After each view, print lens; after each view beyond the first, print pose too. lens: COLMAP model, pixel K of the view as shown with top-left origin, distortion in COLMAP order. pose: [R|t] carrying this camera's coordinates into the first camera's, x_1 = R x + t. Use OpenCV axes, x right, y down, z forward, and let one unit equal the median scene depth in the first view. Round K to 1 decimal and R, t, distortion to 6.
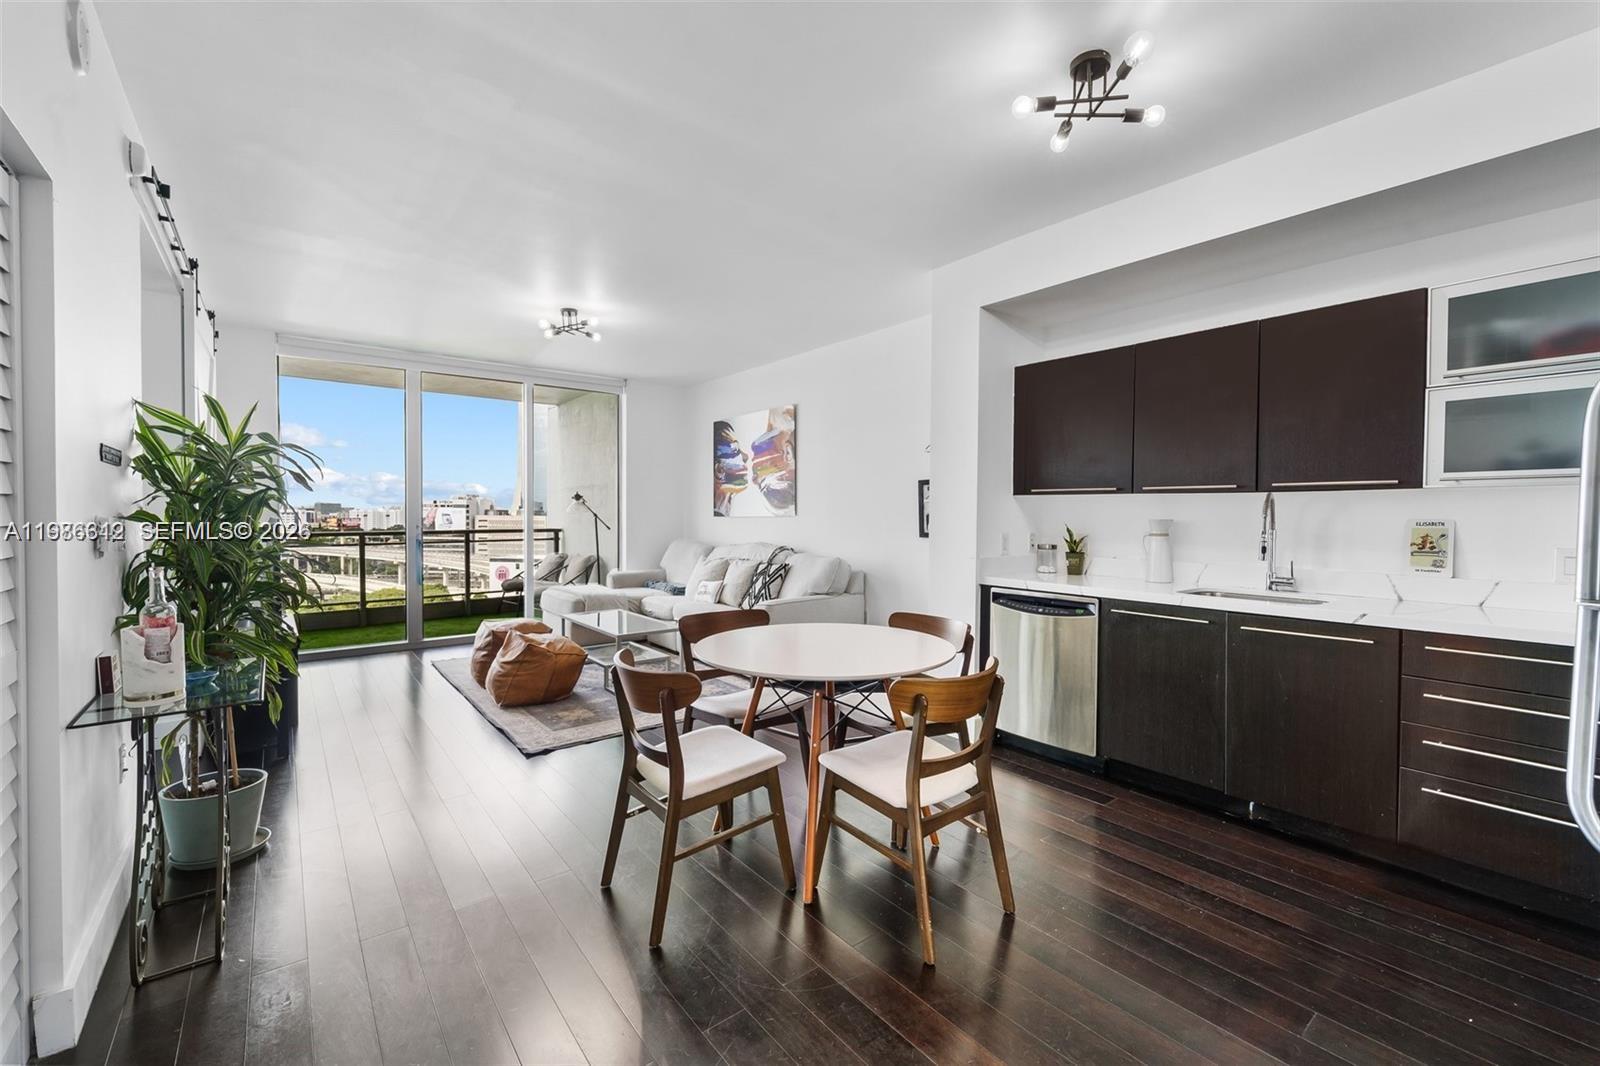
lens RADIAL K [[650.4, 0, 802.0], [0, 650.4, 525.4], [0, 0, 1]] dist [-0.000288, -0.000041]
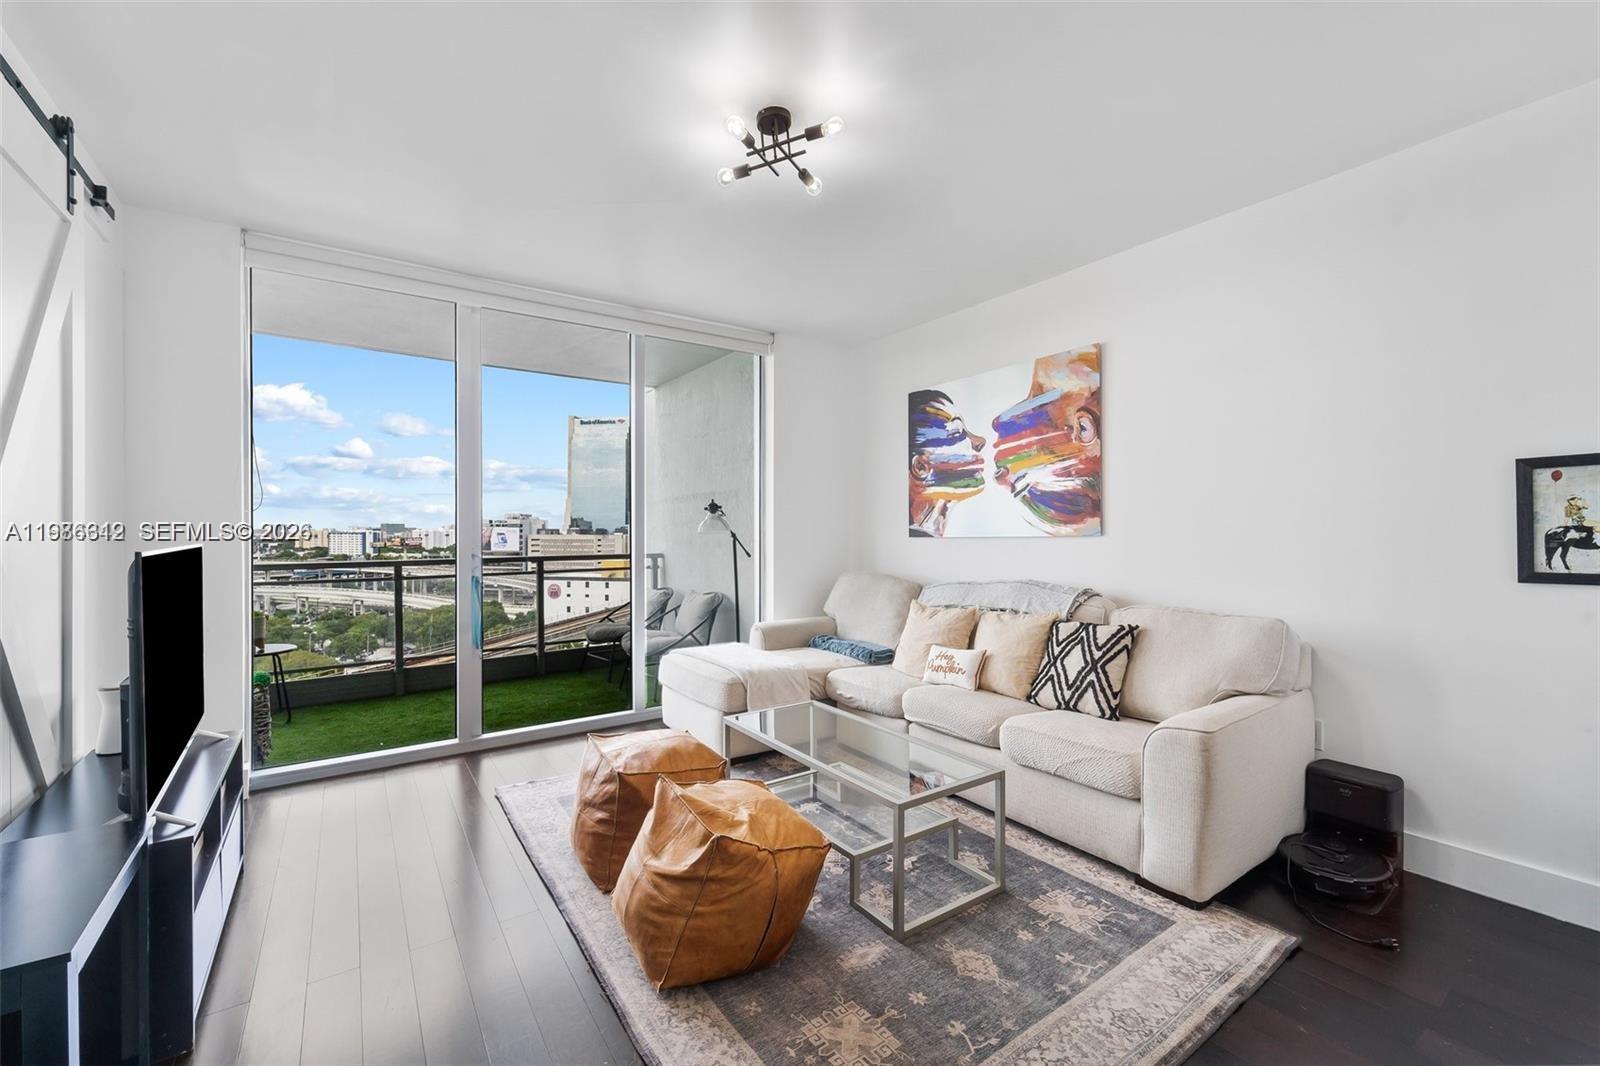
lens RADIAL K [[646.3, 0, 794.7], [0, 646.3, 534.7], [0, 0, 1]] dist [0.000035, -0.000072]
pose [[0.997267, -0.003595, -0.073796, -0.224235], [0.002598, 0.999904, -0.013601, -0.008239], [0.073838, 0.013372, 0.997181, 0.380467]]
